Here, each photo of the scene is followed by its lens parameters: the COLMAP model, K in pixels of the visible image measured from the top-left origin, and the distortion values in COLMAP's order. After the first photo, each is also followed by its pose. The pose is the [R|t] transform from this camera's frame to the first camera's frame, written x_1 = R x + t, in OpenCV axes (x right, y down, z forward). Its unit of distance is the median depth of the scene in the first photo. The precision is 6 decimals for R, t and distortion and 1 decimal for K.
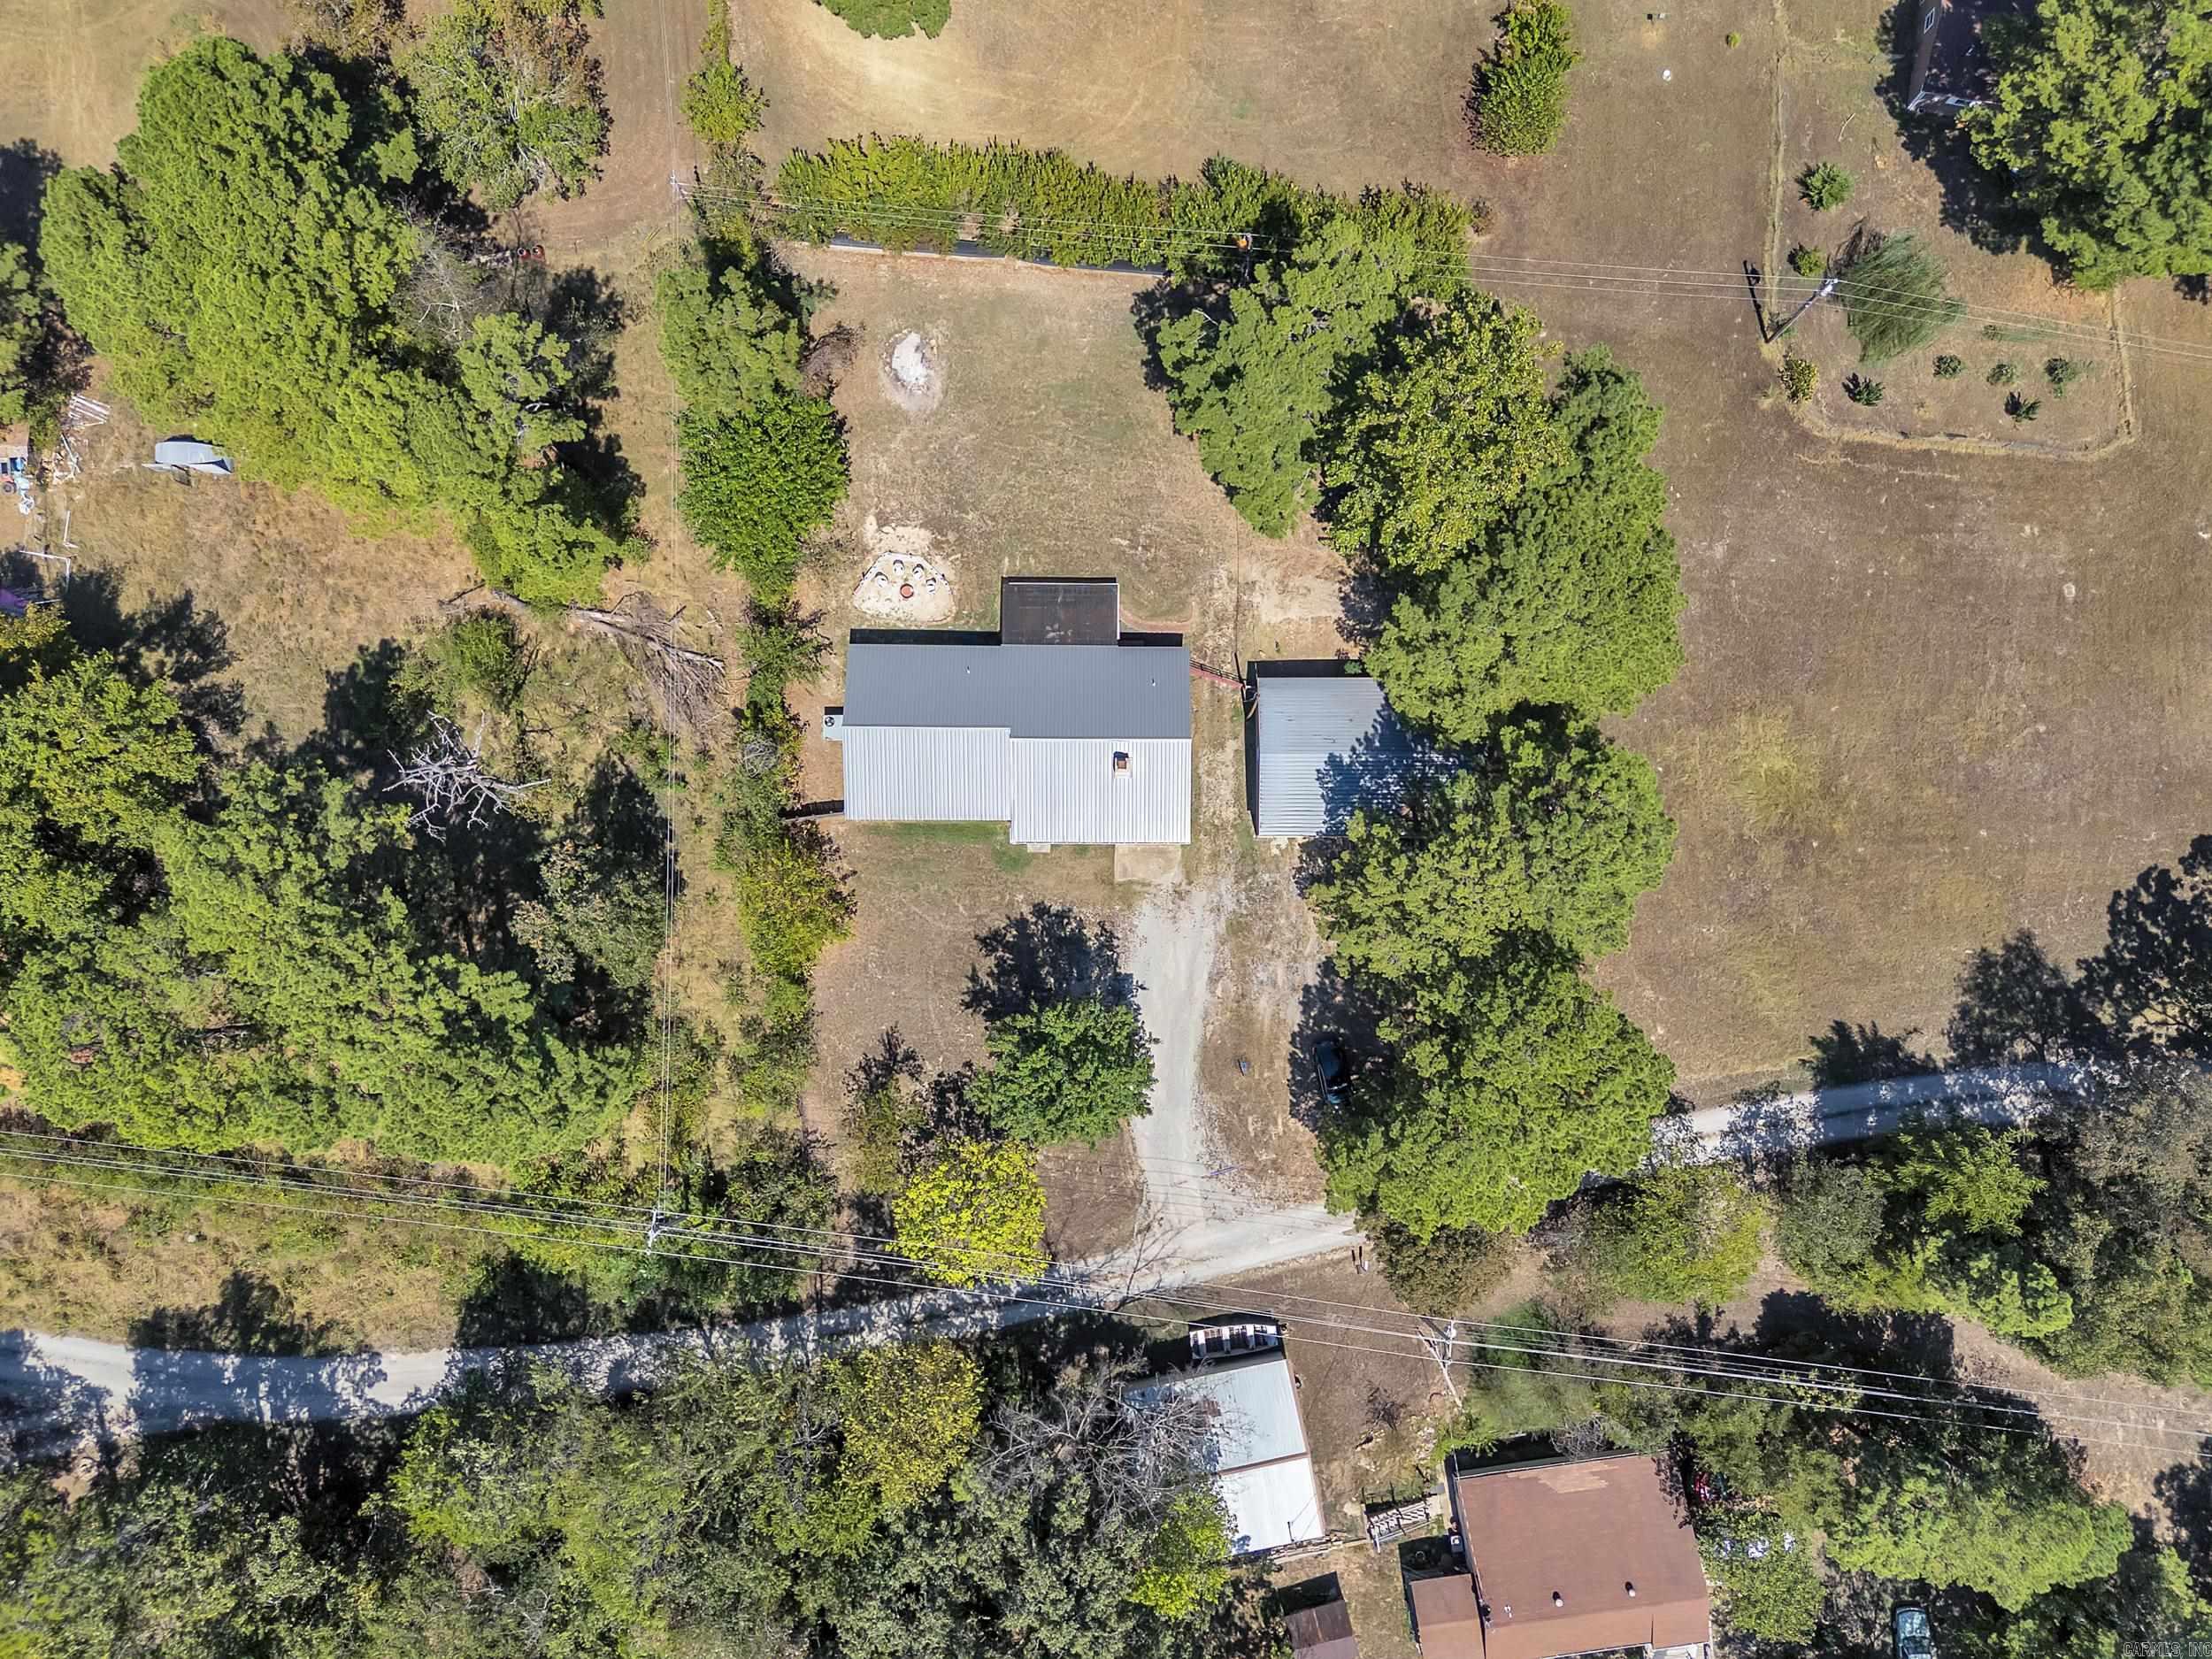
lens RADIAL K [[1618.6, 0, 1112.3], [0, 1618.6, 828.5], [0, 0, 1]] dist [0.065582, -0.052402]
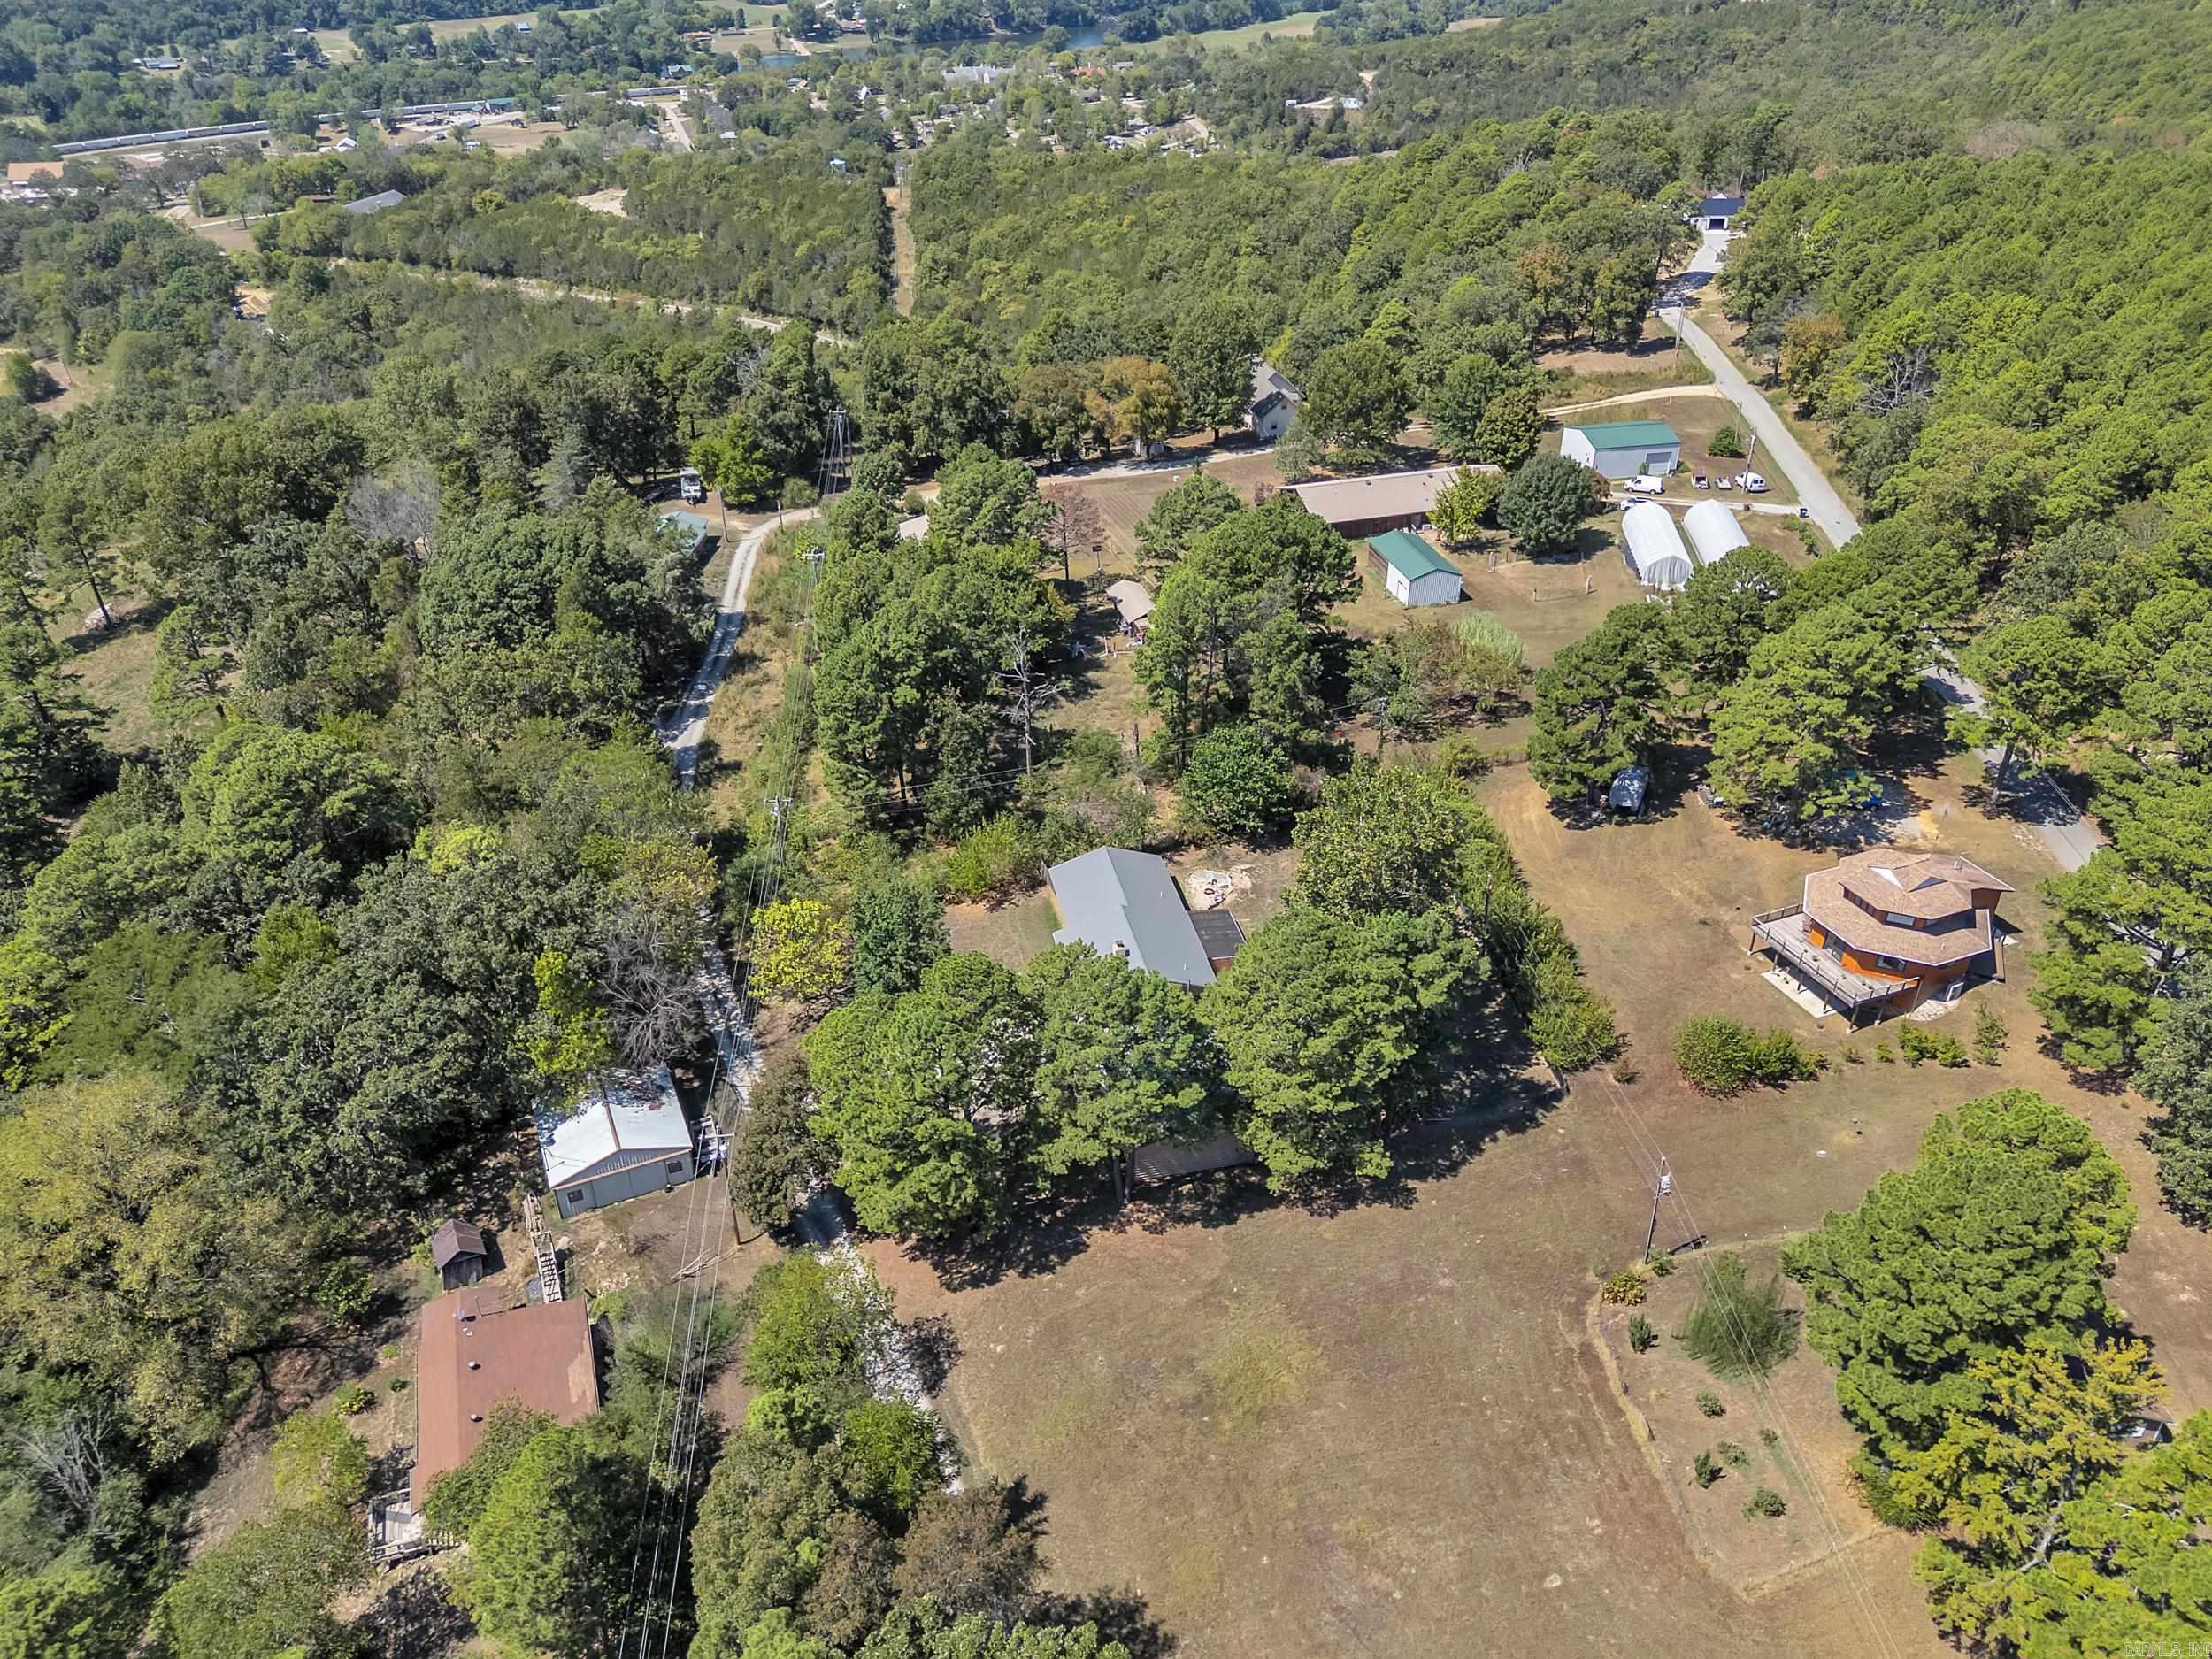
lens RADIAL K [[1618.6, 0, 1112.3], [0, 1618.6, 828.5], [0, 0, 1]] dist [0.065582, -0.052402]
pose [[0.218681, 0.508020, -0.833123, 1.066353], [-0.969798, 0.207672, -0.127922, 0.117912], [0.108029, 0.835935, 0.538091, 0.149875]]
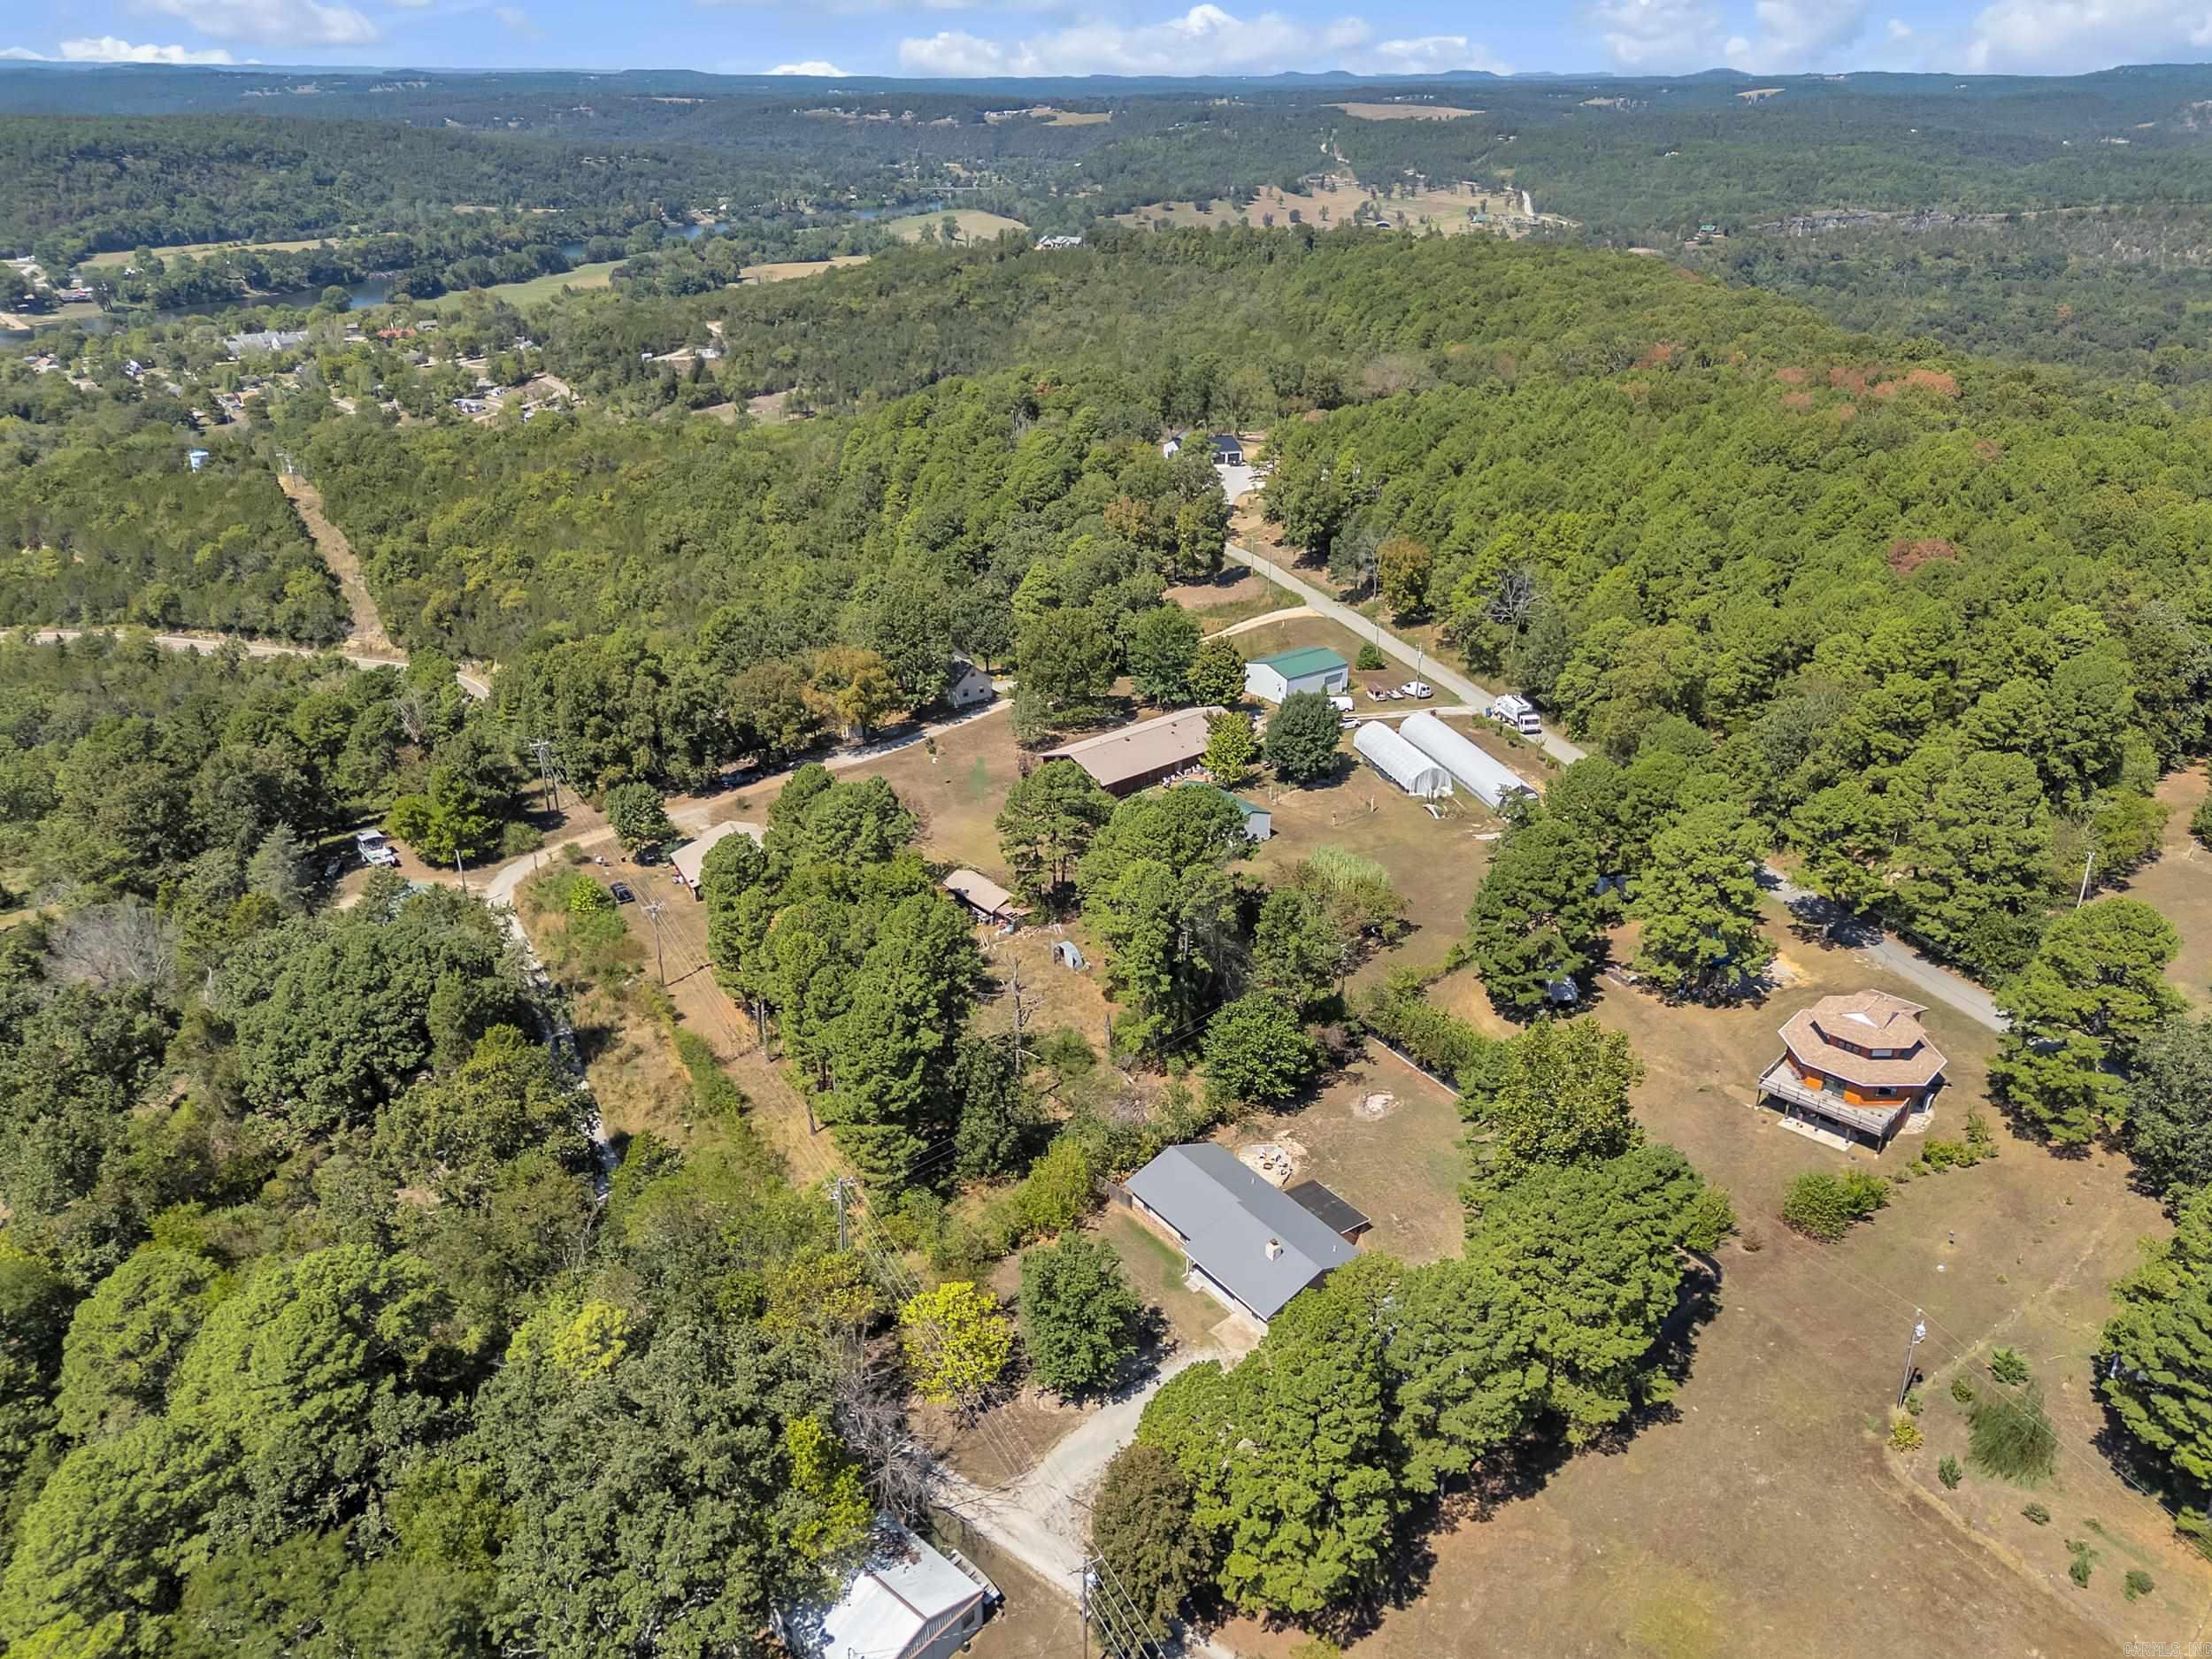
lens RADIAL K [[1640.9, 0, 1106.7], [0, 1640.9, 832.2], [0, 0, 1]] dist [0.074718, -0.064226]
pose [[0.598204, 0.329378, -0.730522, 0.809071], [-0.796322, 0.346238, -0.495974, 0.630677], [0.089572, 0.878424, 0.469412, -0.003880]]
